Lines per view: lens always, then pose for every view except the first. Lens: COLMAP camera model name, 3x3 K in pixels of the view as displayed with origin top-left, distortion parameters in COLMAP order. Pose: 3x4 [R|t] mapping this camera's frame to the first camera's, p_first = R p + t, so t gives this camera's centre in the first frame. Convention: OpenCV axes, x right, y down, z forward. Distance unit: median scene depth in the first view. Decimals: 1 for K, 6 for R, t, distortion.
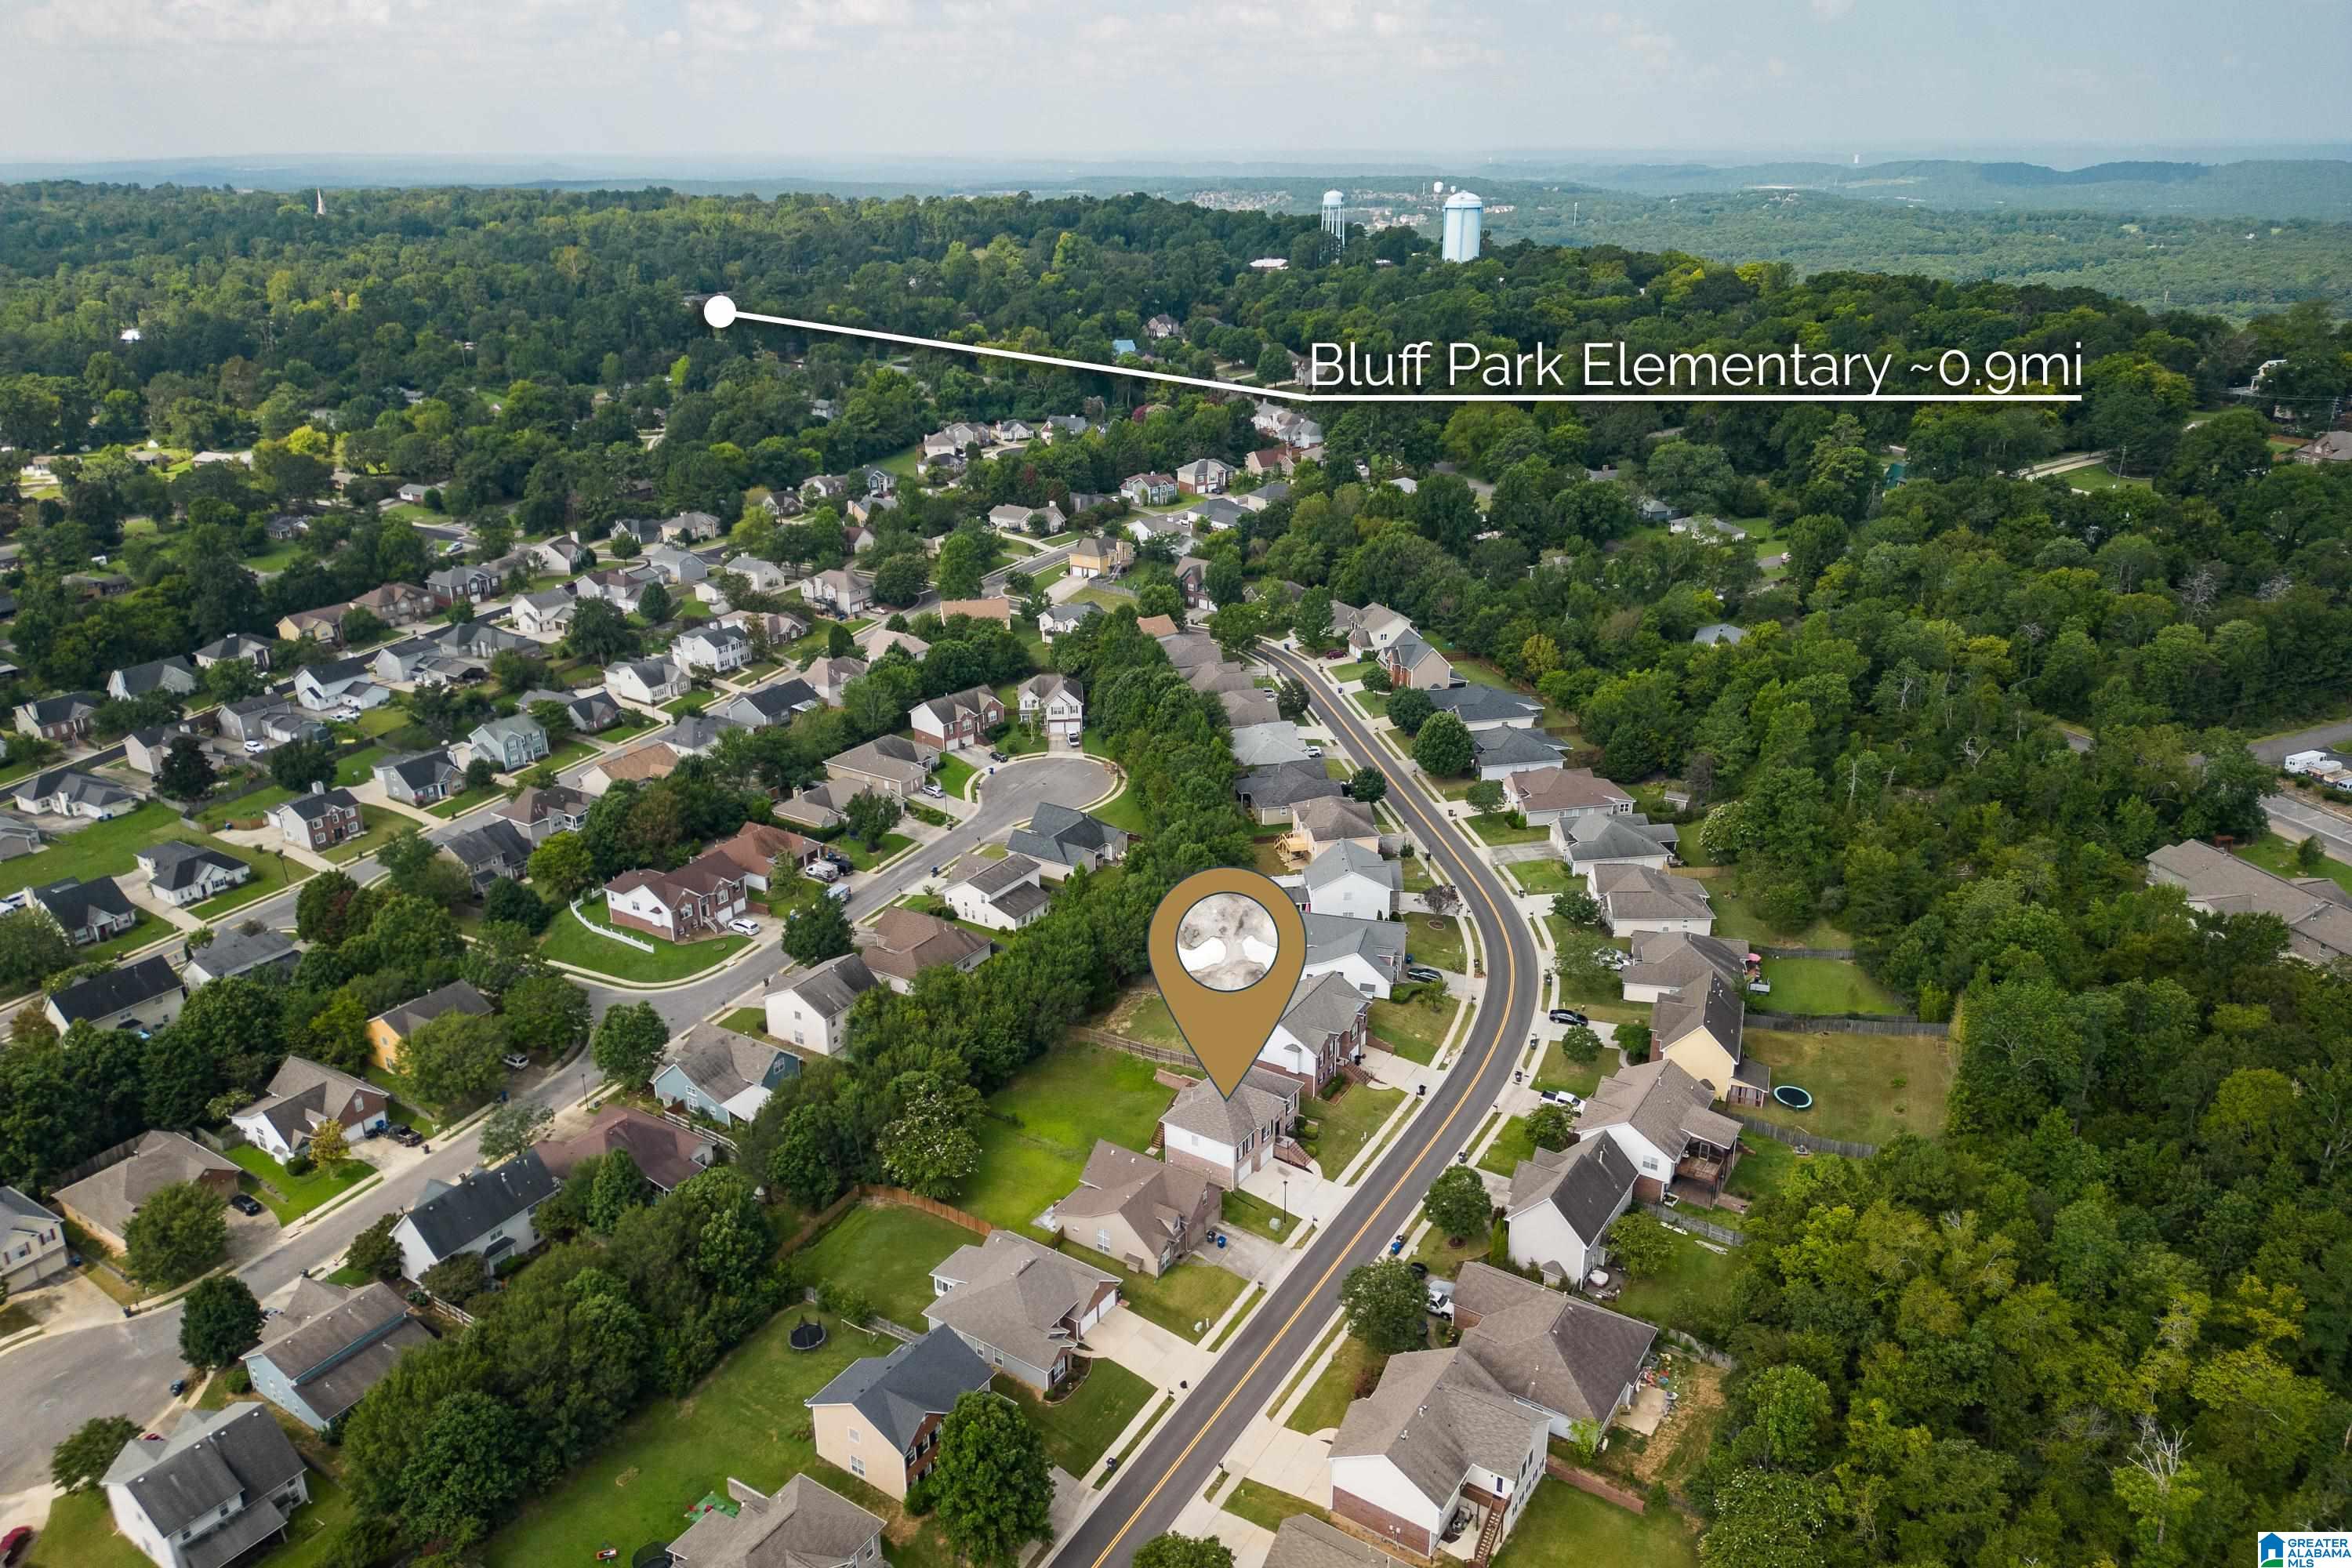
lens RADIAL K [[1619.3, 0, 1177.5], [0, 1619.3, 834.2], [0, 0, 1]] dist [0.060833, -0.060113]
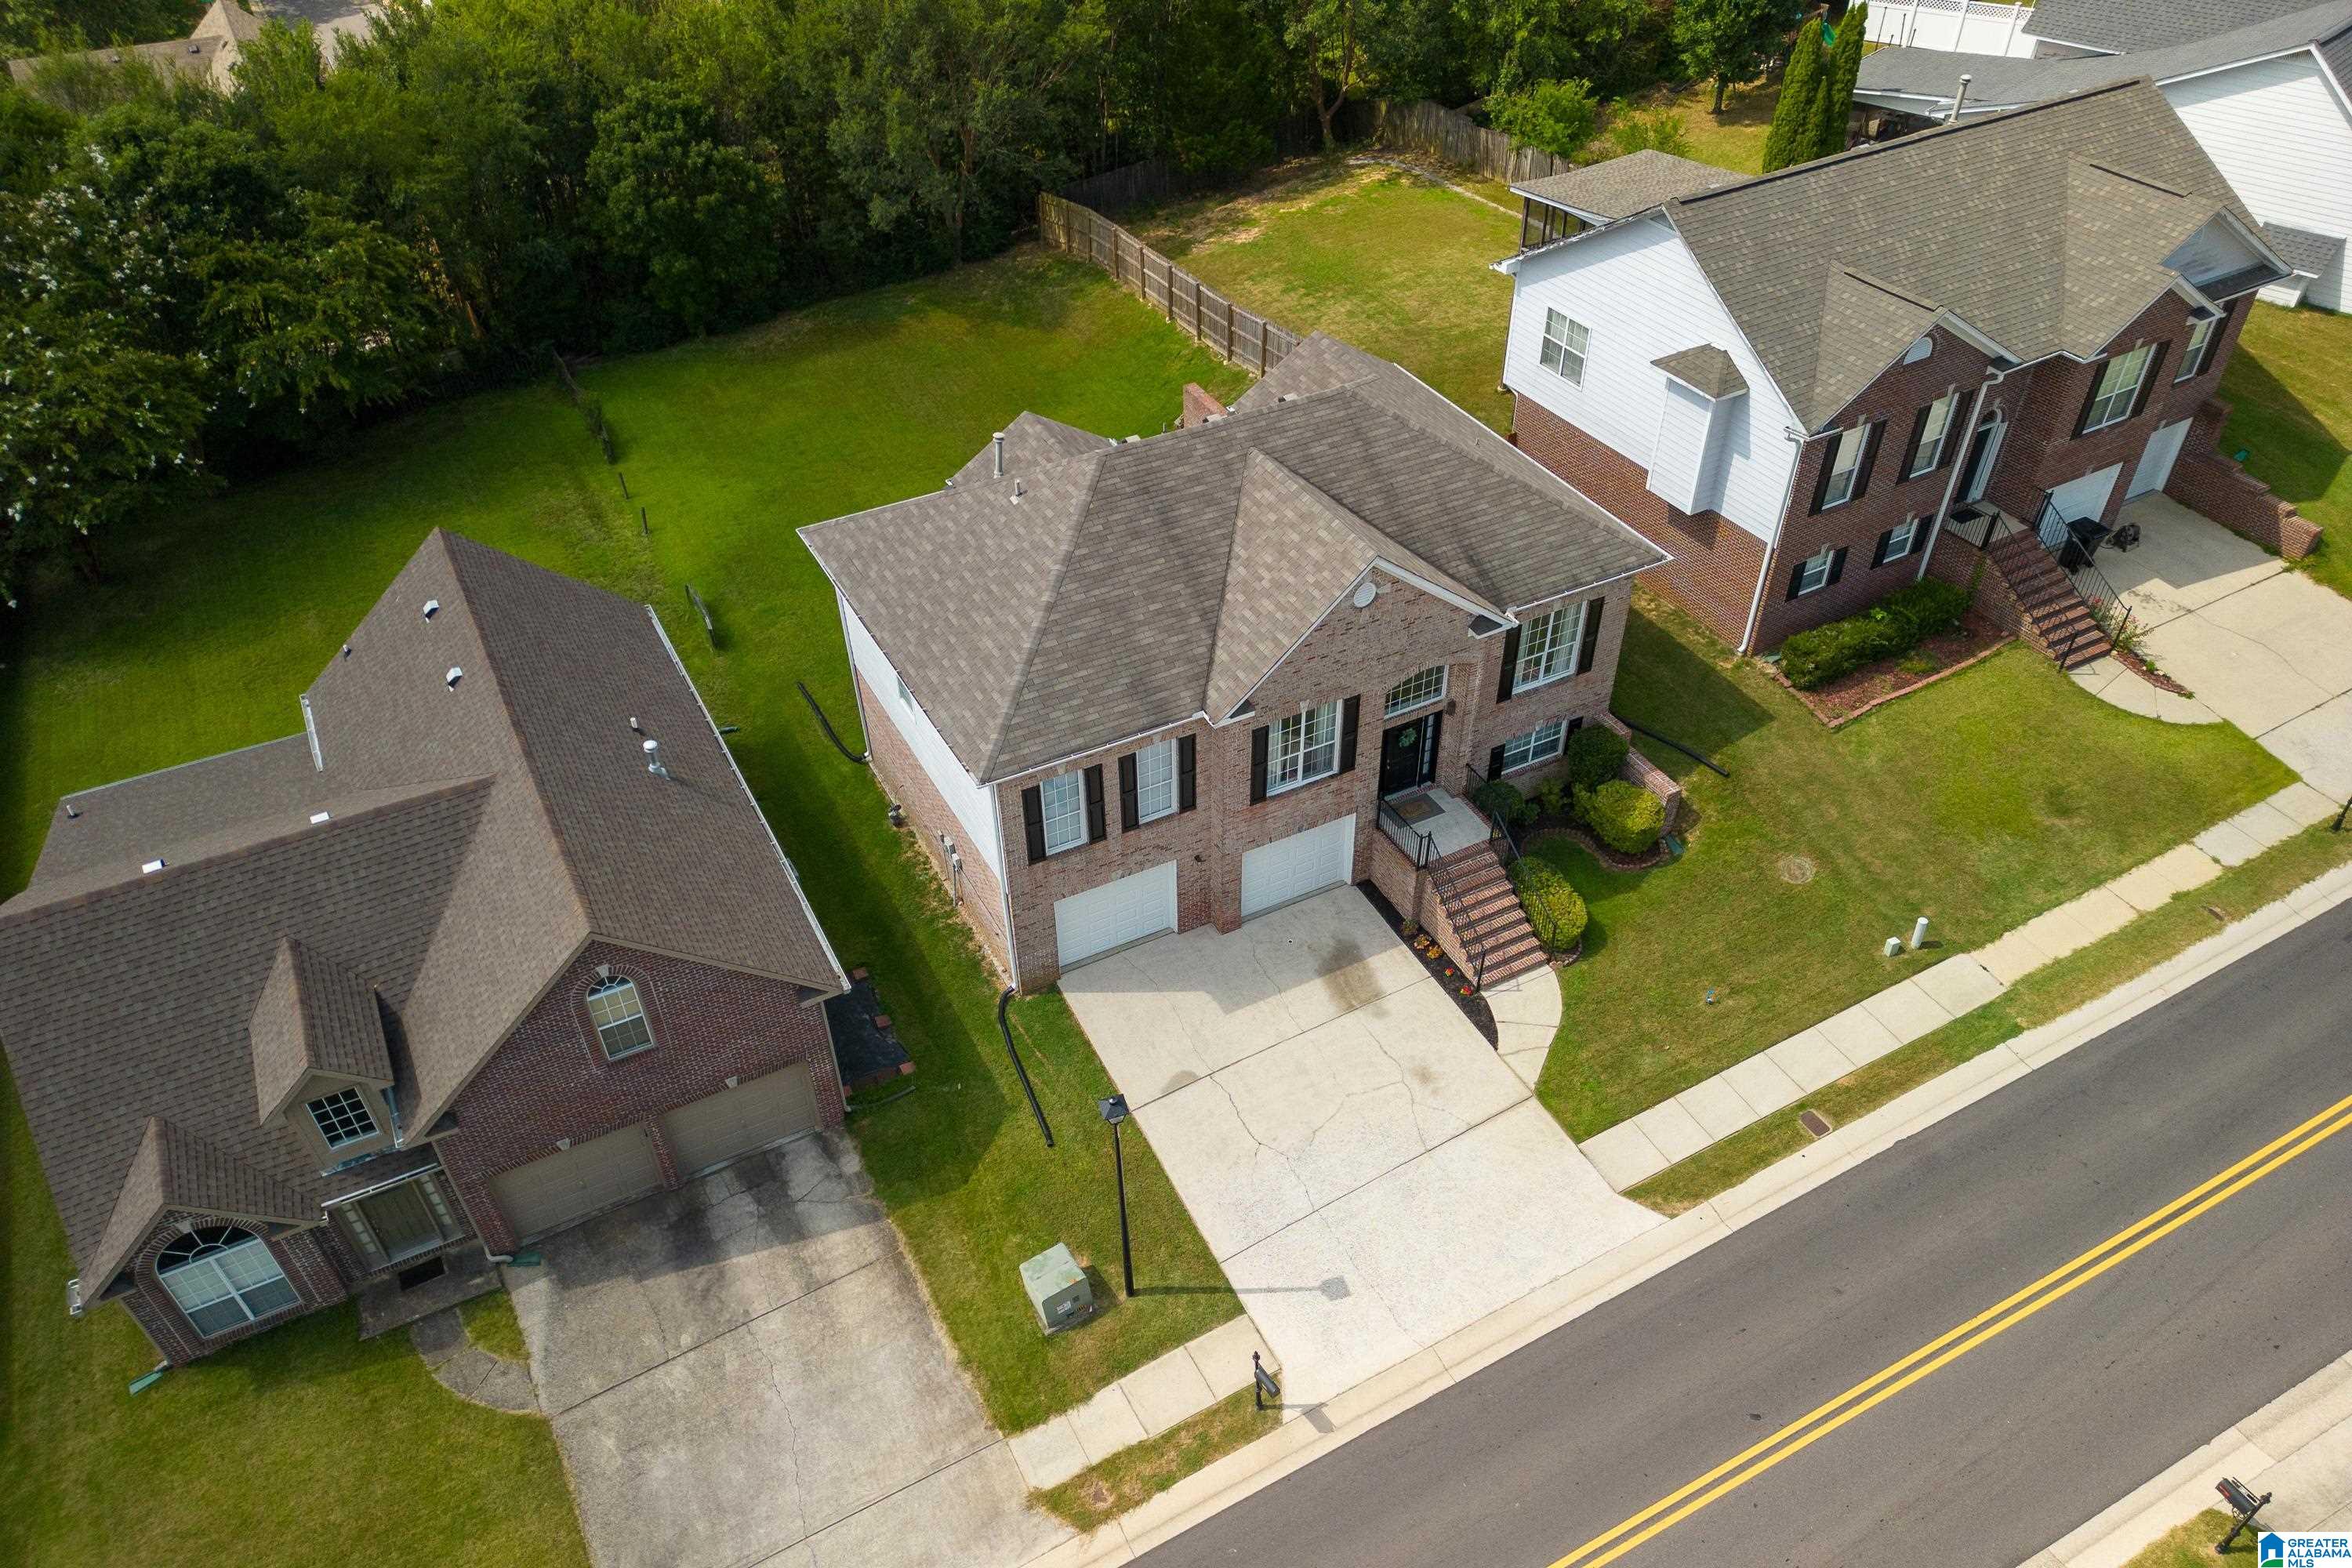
lens RADIAL K [[1619.3, 0, 1177.5], [0, 1619.3, 834.2], [0, 0, 1]] dist [0.060833, -0.060113]
pose [[0.858938, 0.320539, -0.399351, 0.112024], [-0.173782, 0.916040, 0.361484, 0.123136], [0.481691, -0.241092, 0.842525, 0.800019]]
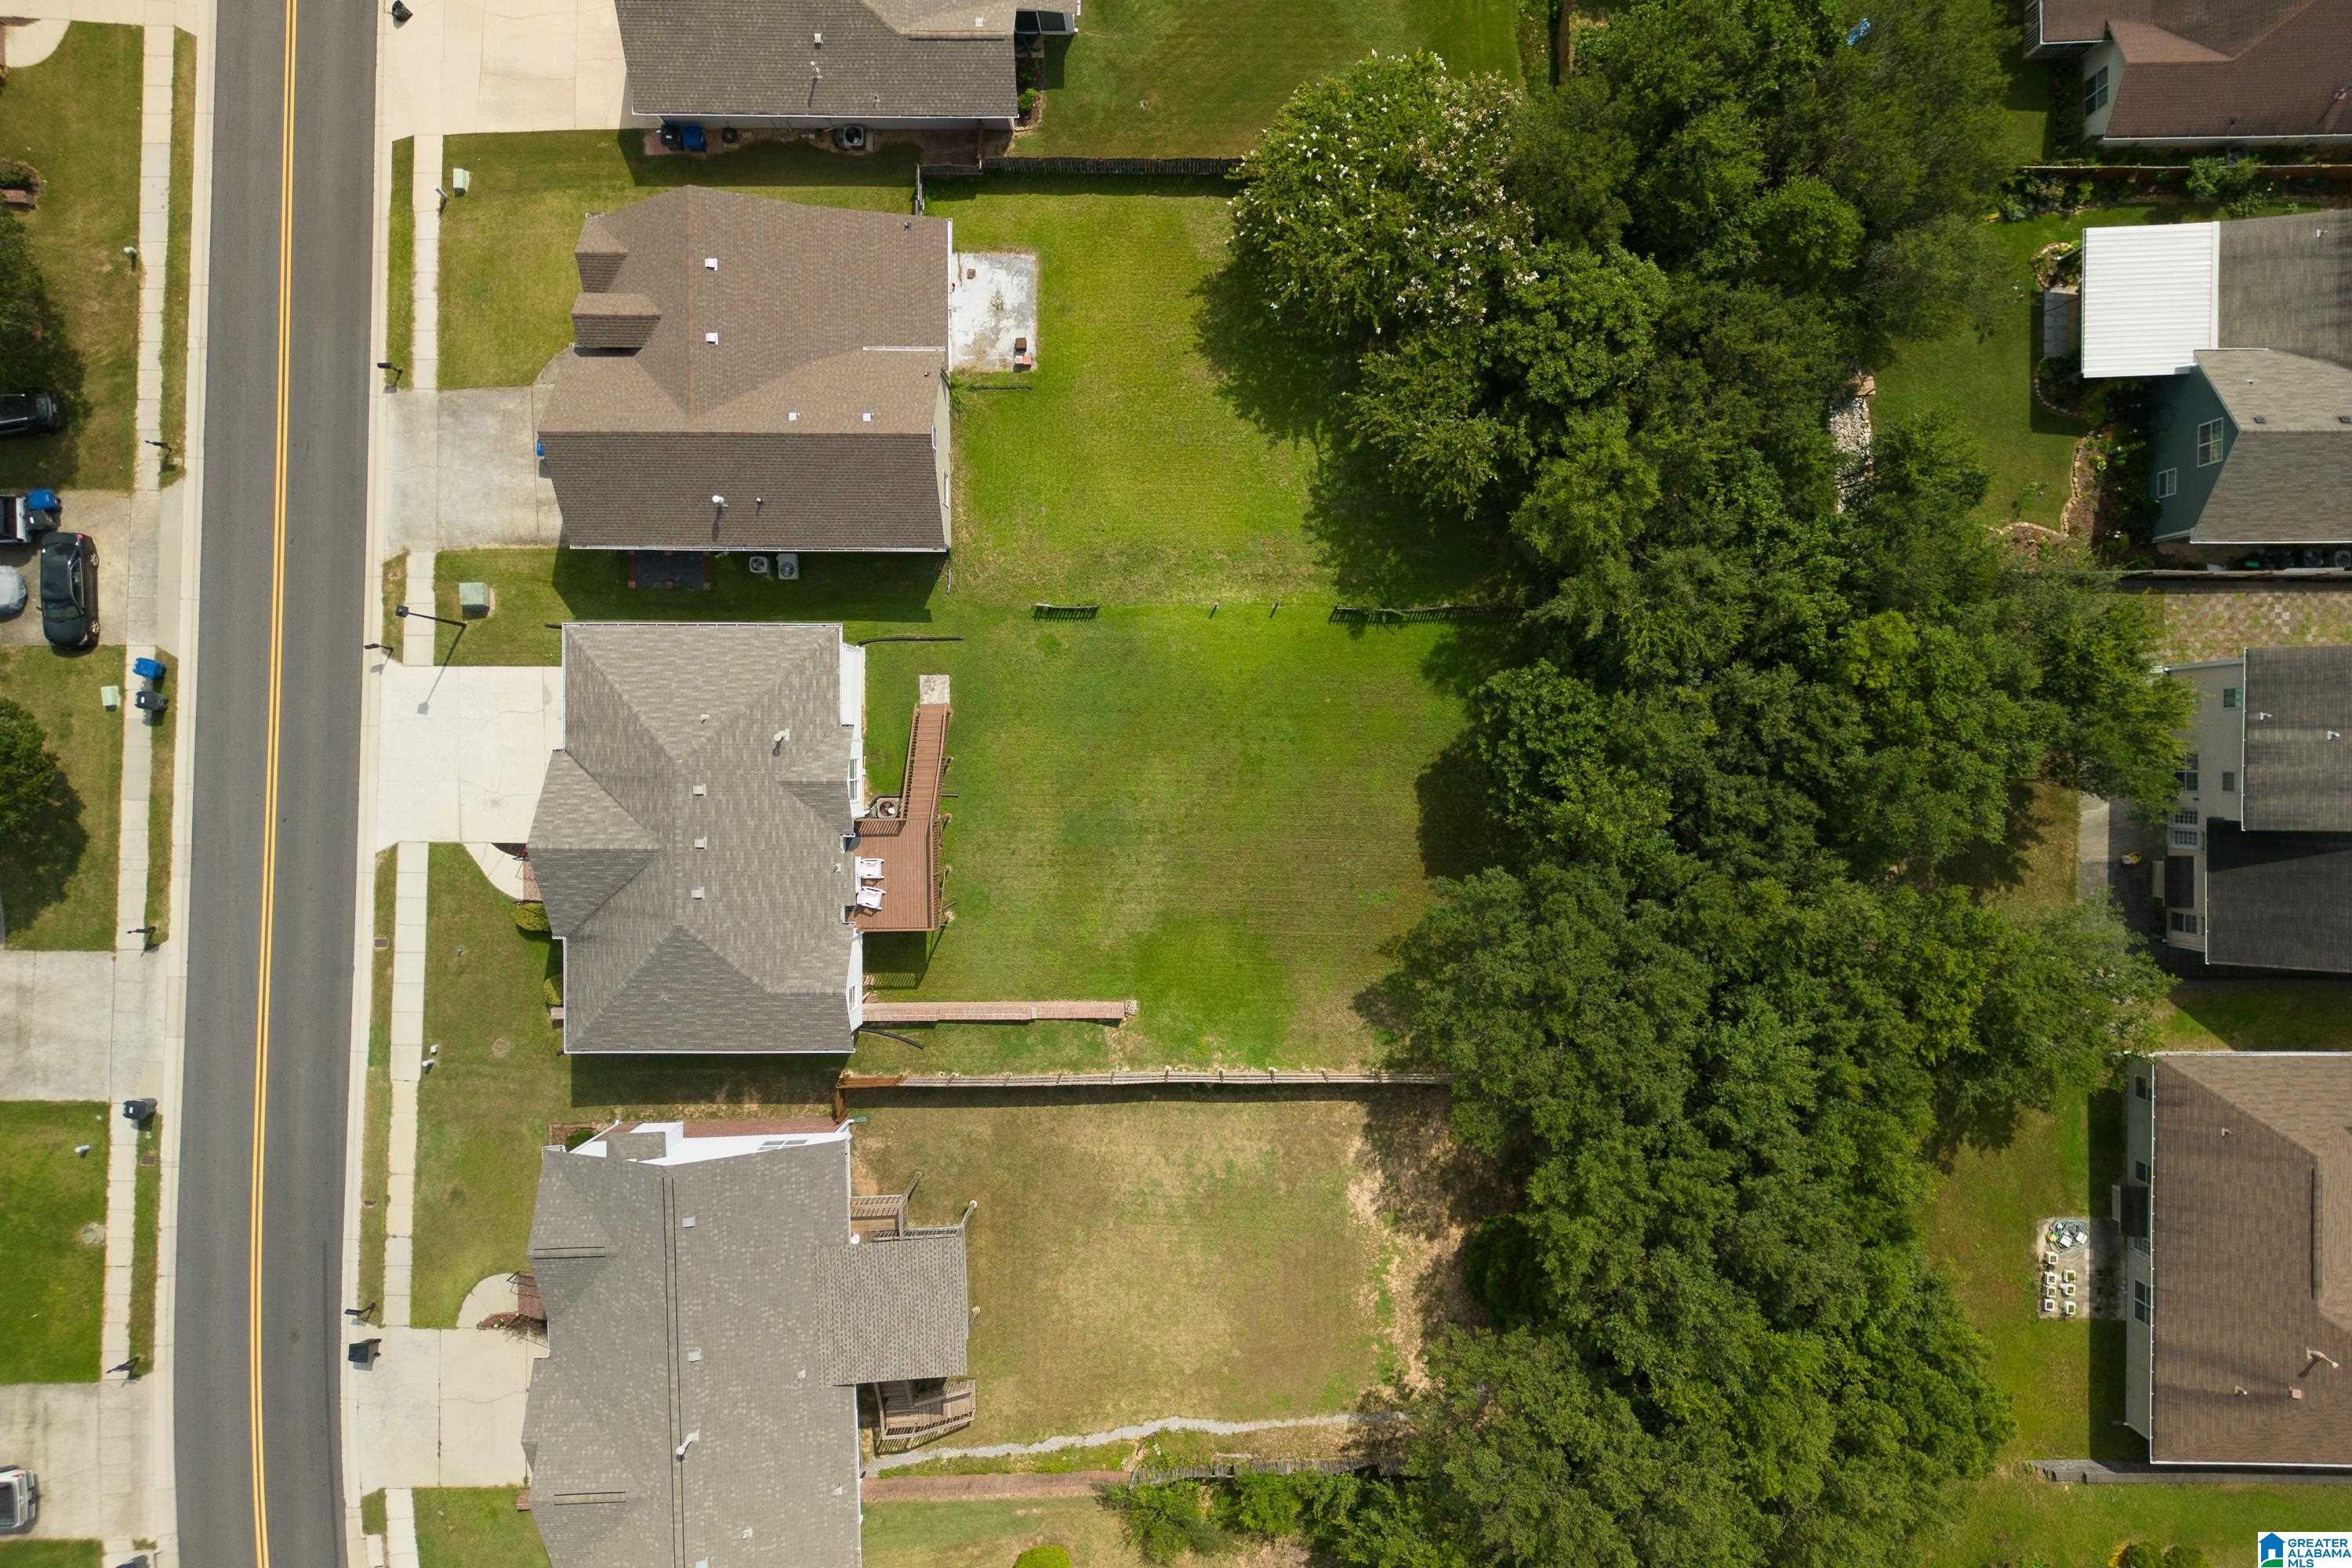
lens RADIAL K [[1619.3, 0, 1177.5], [0, 1619.3, 834.2], [0, 0, 1]] dist [0.060833, -0.060113]
pose [[-0.855593, 0.517560, 0.009586, -0.046037], [-0.212775, -0.368505, 0.904948, -0.139591], [0.471898, 0.772228, 0.425414, 0.872784]]
